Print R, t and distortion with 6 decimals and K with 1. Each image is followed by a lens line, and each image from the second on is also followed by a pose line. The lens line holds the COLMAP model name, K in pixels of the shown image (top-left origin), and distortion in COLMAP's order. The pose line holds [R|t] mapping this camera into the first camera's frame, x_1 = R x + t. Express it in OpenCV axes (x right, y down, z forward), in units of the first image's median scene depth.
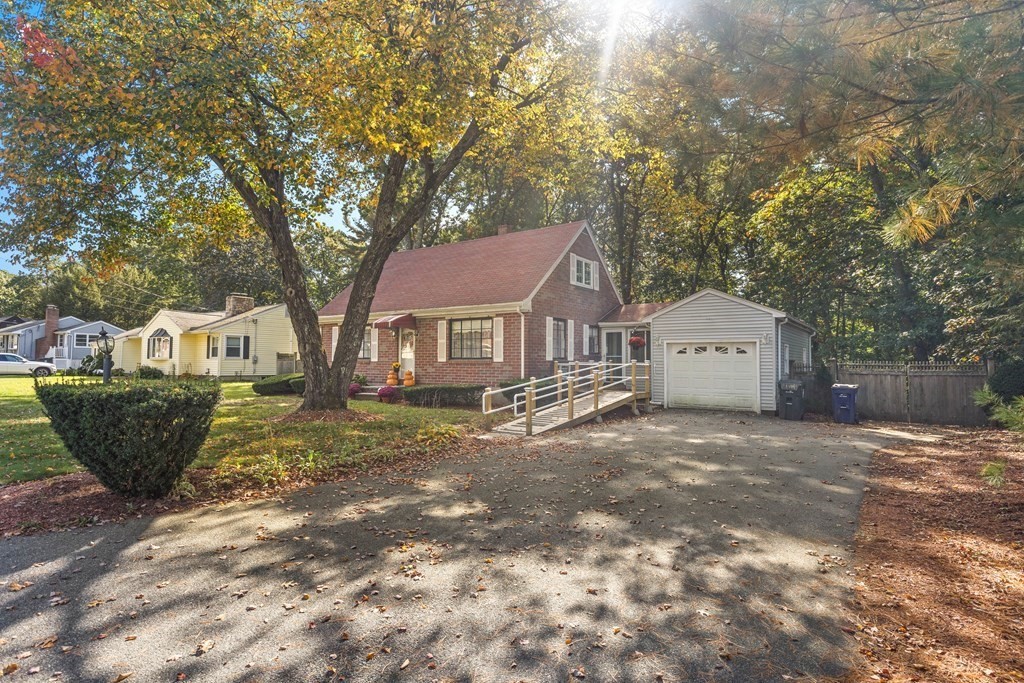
lens RADIAL K [[530.0, 0, 512.0], [0, 530.0, 341.5], [0, 0, 1]] dist [0.000809, -0.000098]
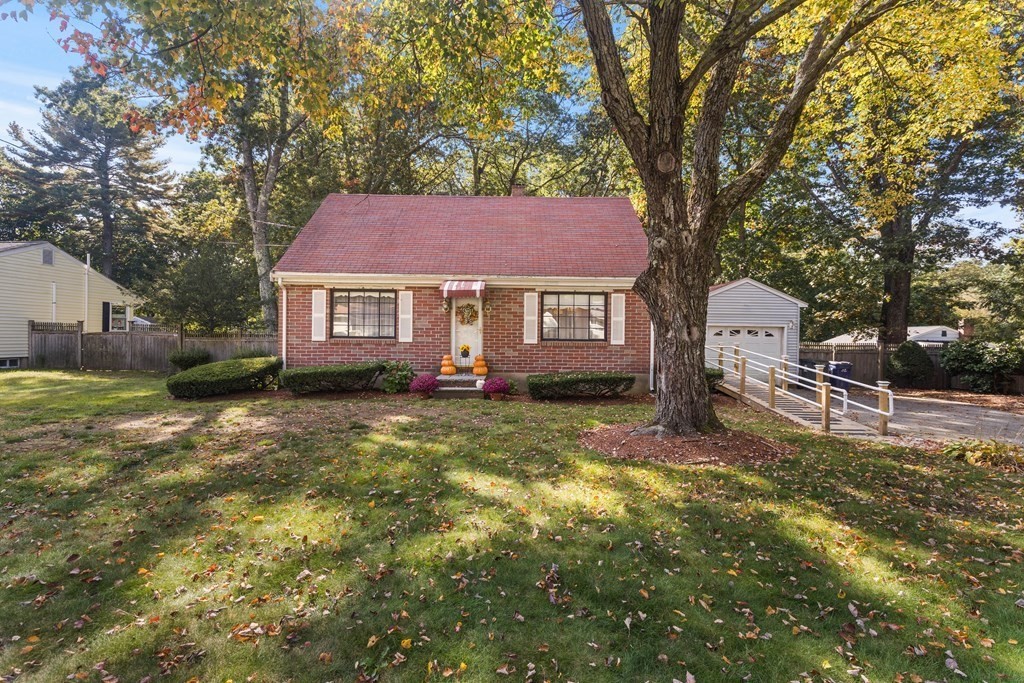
lens RADIAL K [[459.1, 0, 512.0], [0, 459.1, 341.5], [0, 0, 1]] dist [0.001985, -0.000033]
pose [[0.811776, -0.002769, 0.583962, -0.632027], [-0.031099, 0.998365, 0.047964, 0.002692], [-0.583140, -0.057097, 0.810362, 0.499806]]
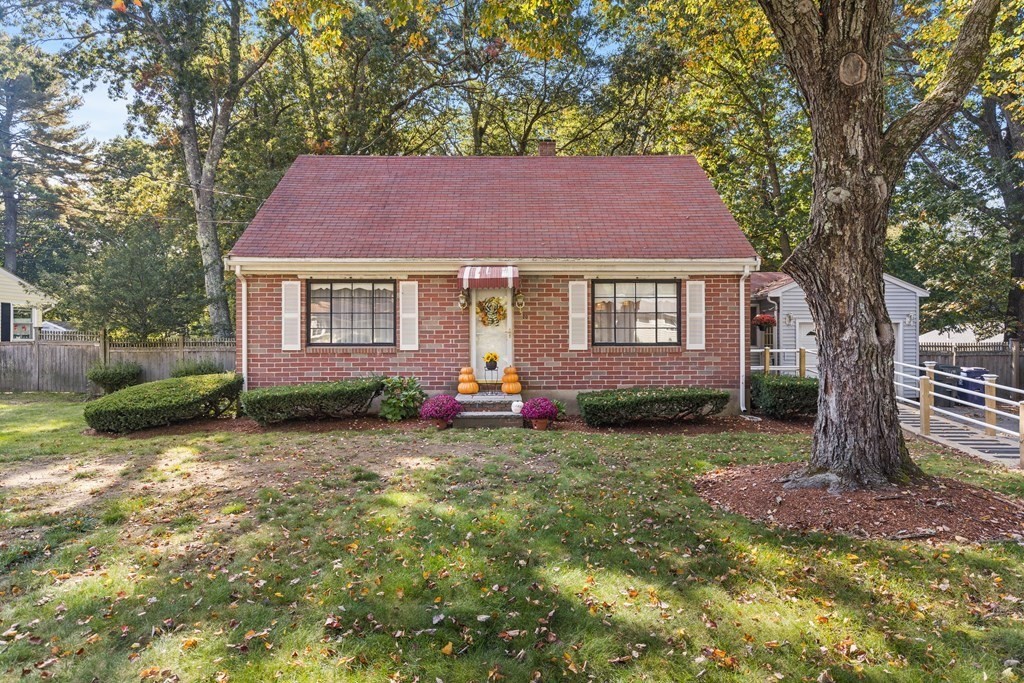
lens RADIAL K [[558.2, 0, 512.0], [0, 558.2, 341.5], [0, 0, 1]] dist [0.000993, 0.001152]
pose [[0.808048, -0.009762, 0.589036, -0.631279], [-0.017289, 0.999039, 0.040274, 0.005281], [-0.588863, -0.042727, 0.807102, 0.597363]]
